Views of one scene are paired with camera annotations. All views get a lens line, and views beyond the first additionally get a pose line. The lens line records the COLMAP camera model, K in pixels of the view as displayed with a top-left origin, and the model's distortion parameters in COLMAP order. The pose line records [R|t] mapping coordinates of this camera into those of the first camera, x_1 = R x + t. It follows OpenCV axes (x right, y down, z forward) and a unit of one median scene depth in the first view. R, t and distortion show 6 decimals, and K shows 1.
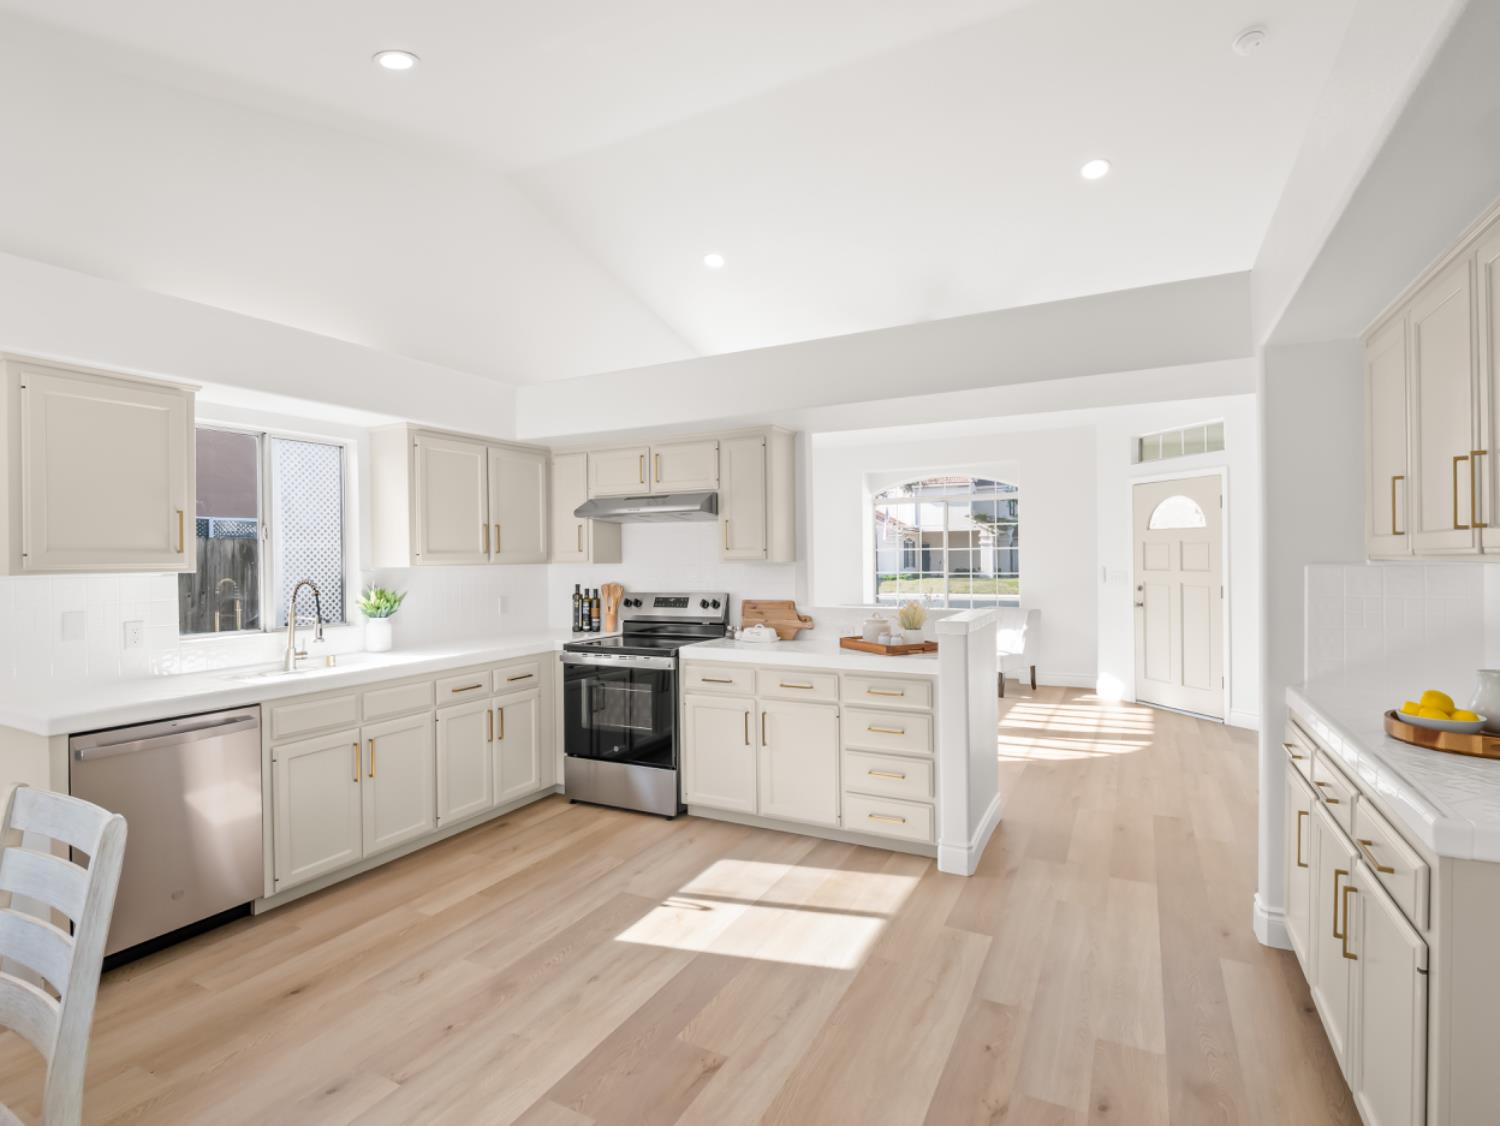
lens RADIAL K [[744.3, 0, 744.4], [0, 744.3, 558.2], [0, 0, 1]] dist [-0.010884, -0.000393]
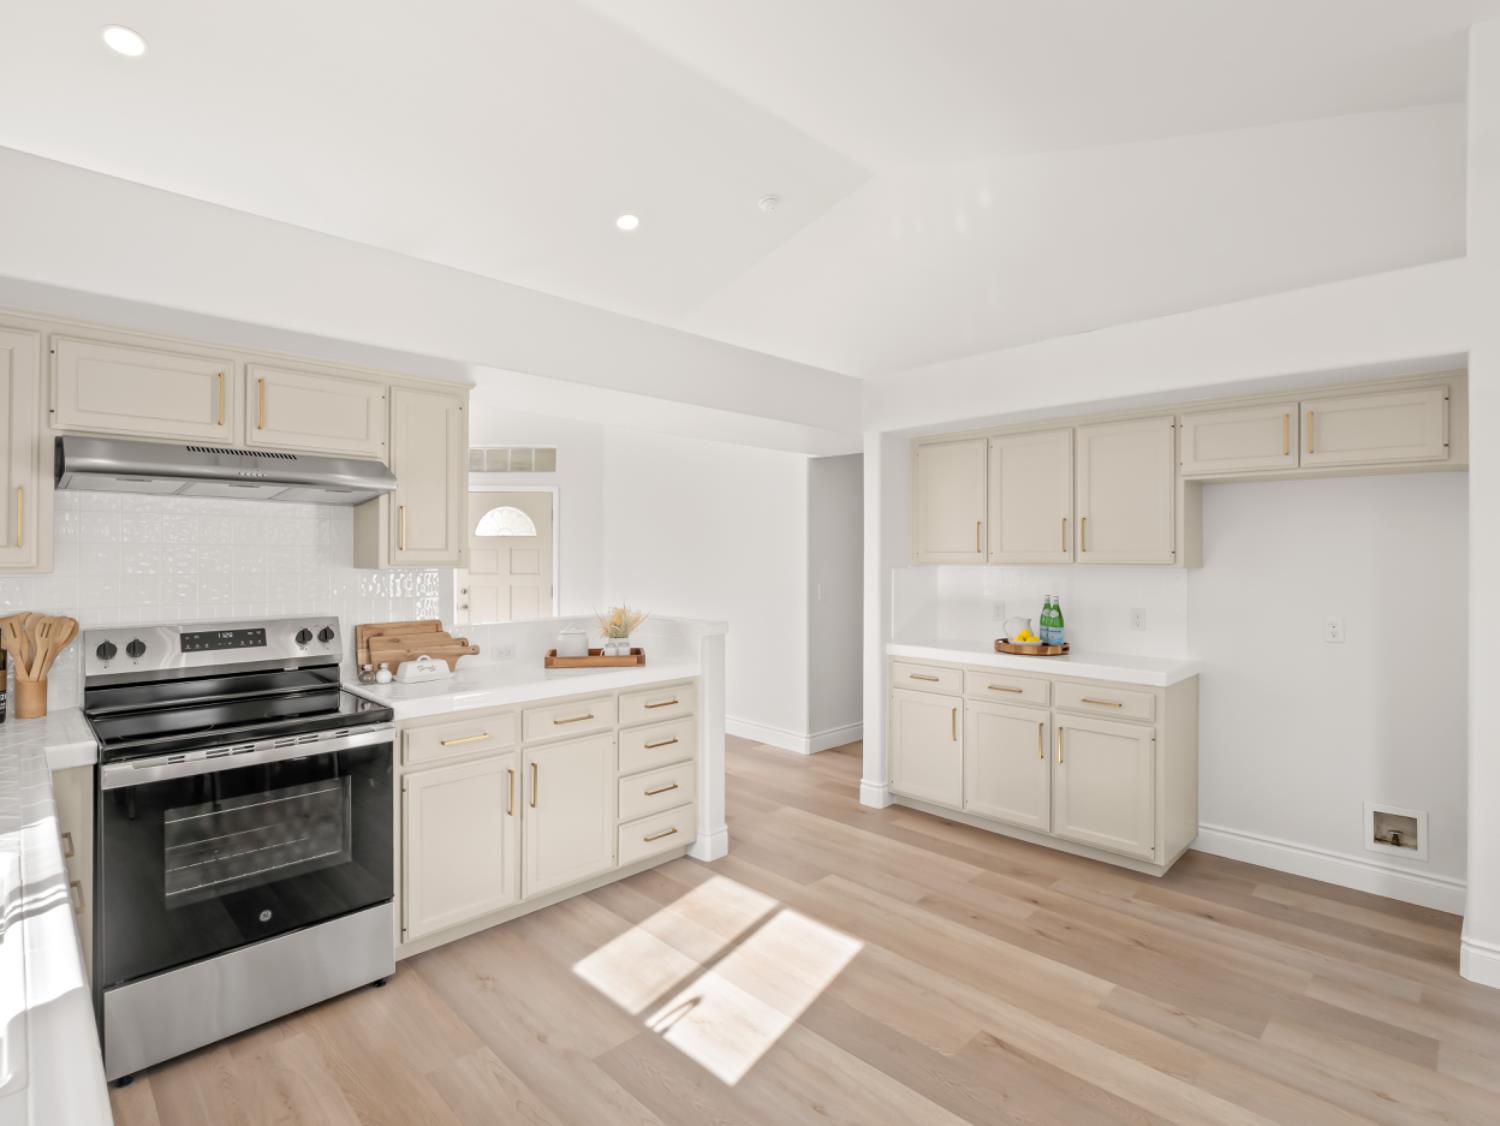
lens RADIAL K [[750.7, 0, 743.6], [0, 750.7, 556.4], [0, 0, 1]] dist [-0.001690, -0.009921]
pose [[0.299965, 0.011263, 0.953884, -0.704290], [-0.004349, 0.999936, -0.010439, -0.000038], [-0.953940, -0.001017, 0.299995, 0.606936]]
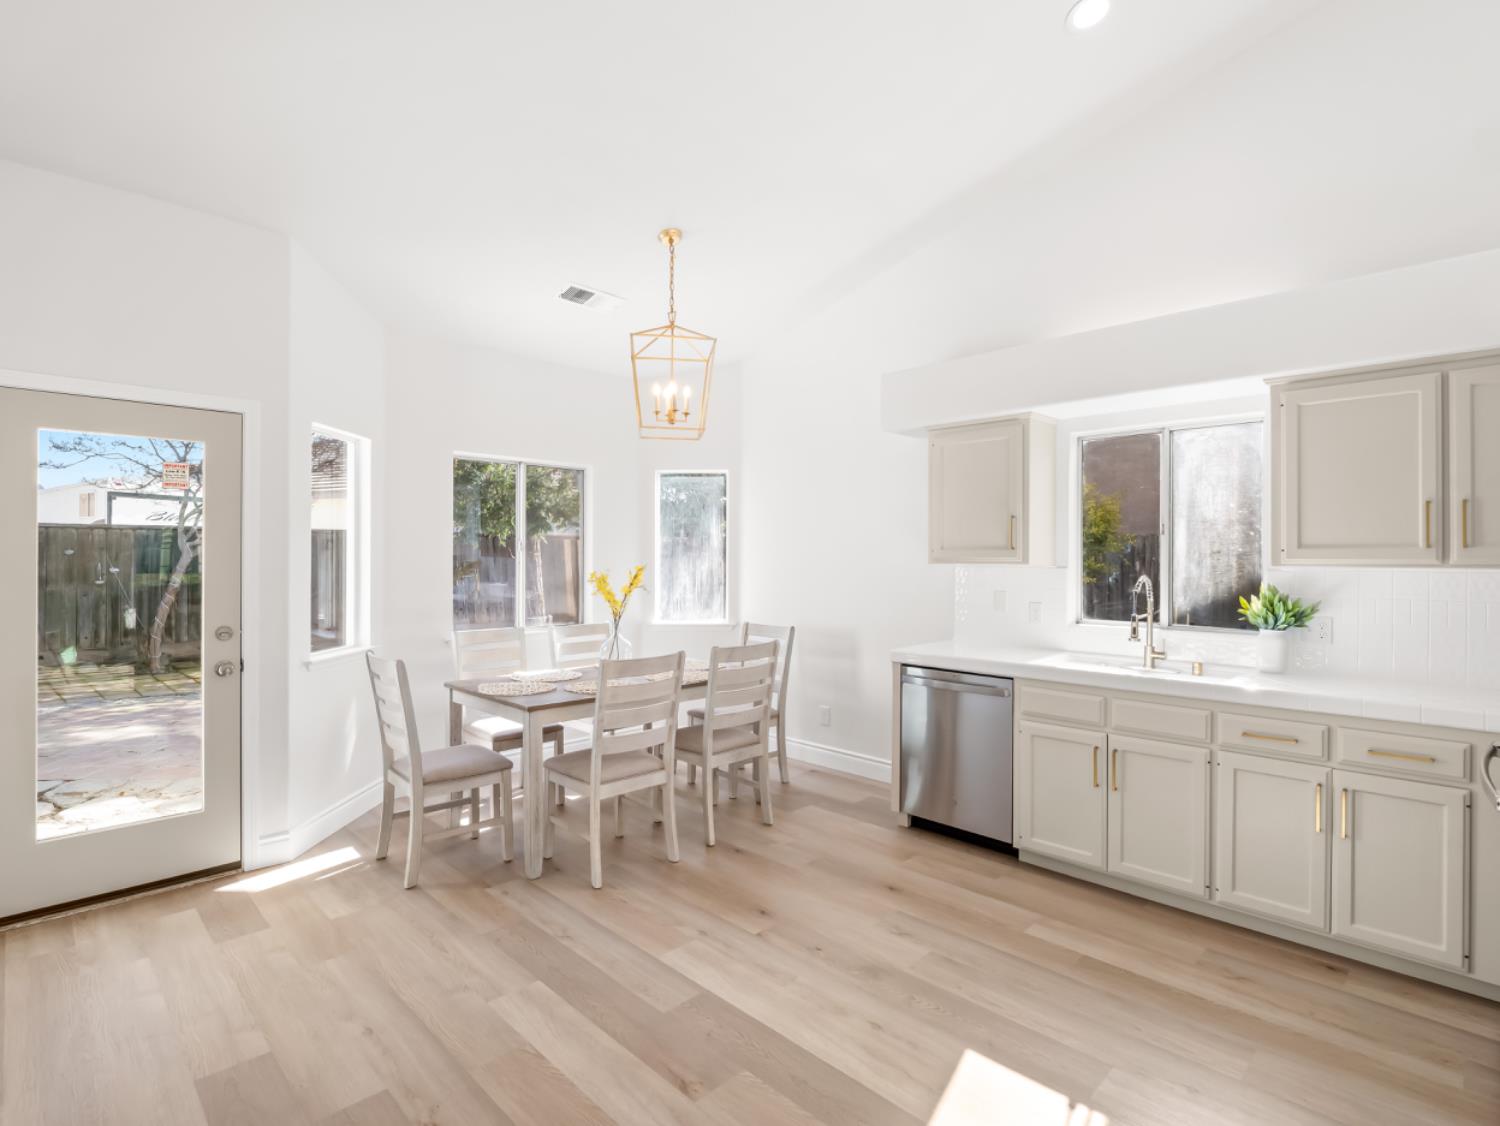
lens RADIAL K [[744.3, 0, 744.4], [0, 744.3, 558.2], [0, 0, 1]] dist [-0.010884, -0.000393]
pose [[-0.292285, 0.011953, -0.956256, 0.499411], [-0.002343, 0.999910, 0.013215, -0.006402], [0.956328, 0.006103, -0.292231, 0.797877]]
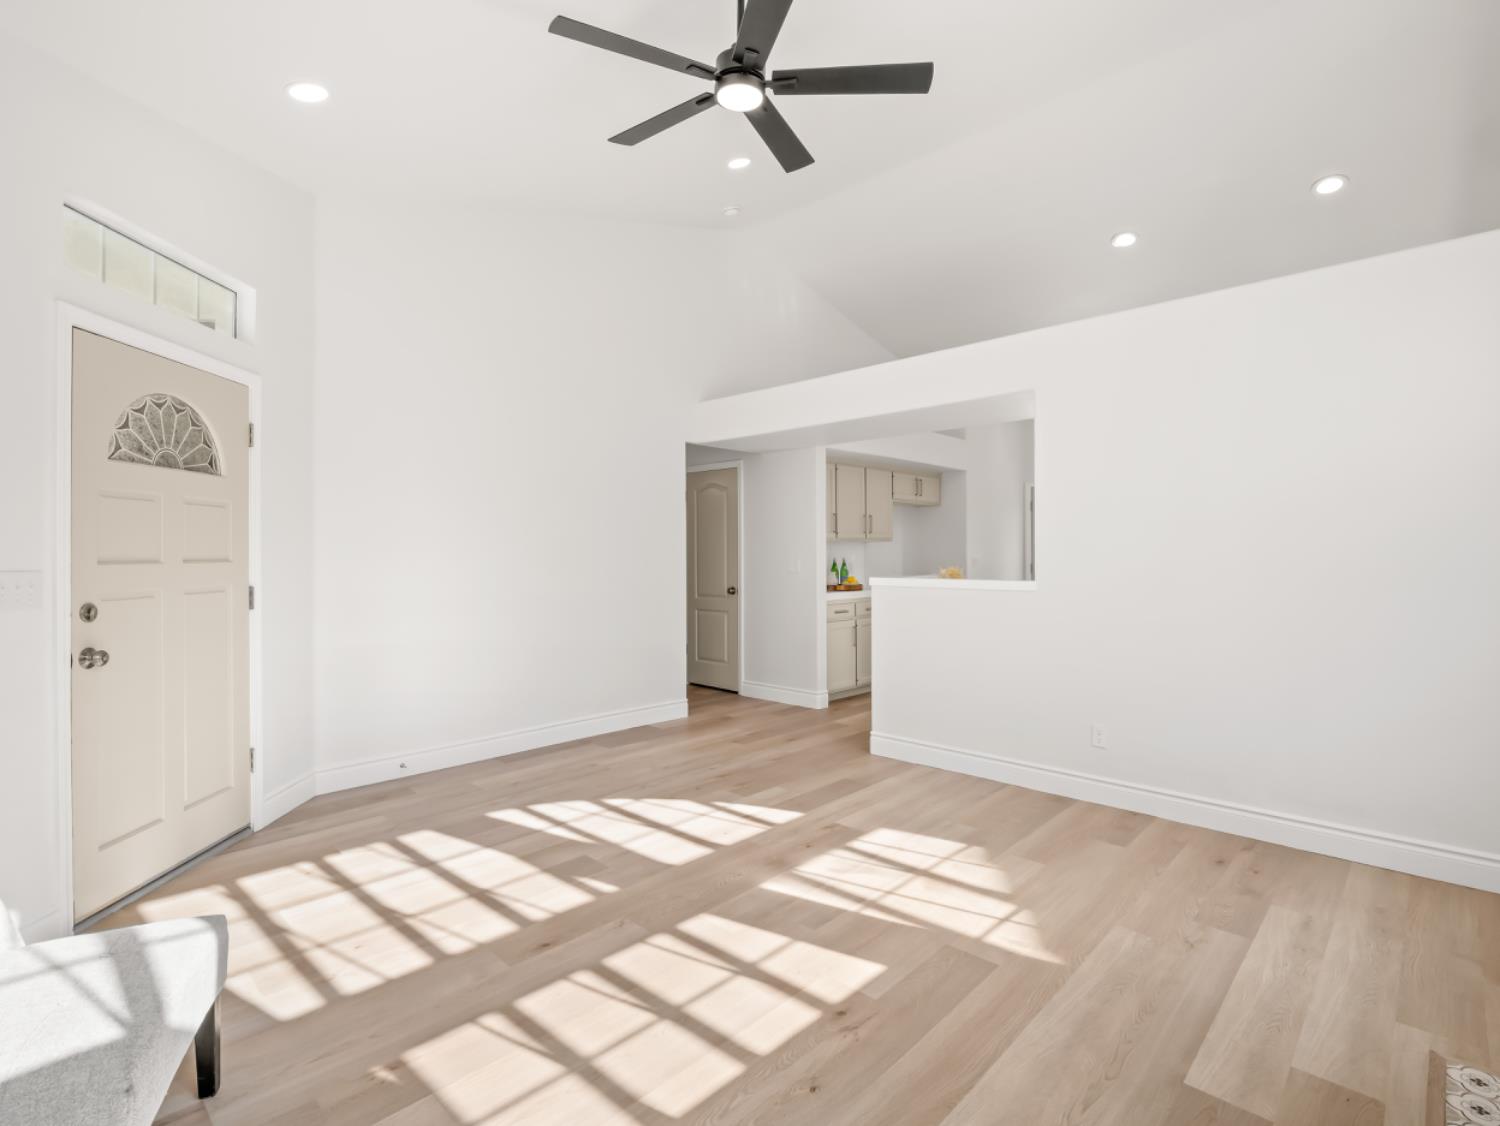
lens RADIAL K [[744.3, 0, 744.4], [0, 744.3, 558.2], [0, 0, 1]] dist [-0.010884, -0.000393]
pose [[-0.965555, 0.009791, 0.260014, 0.244939], [0.012221, 0.999895, 0.007732, 0.028491], [-0.259911, 0.010643, -0.965574, 2.496074]]
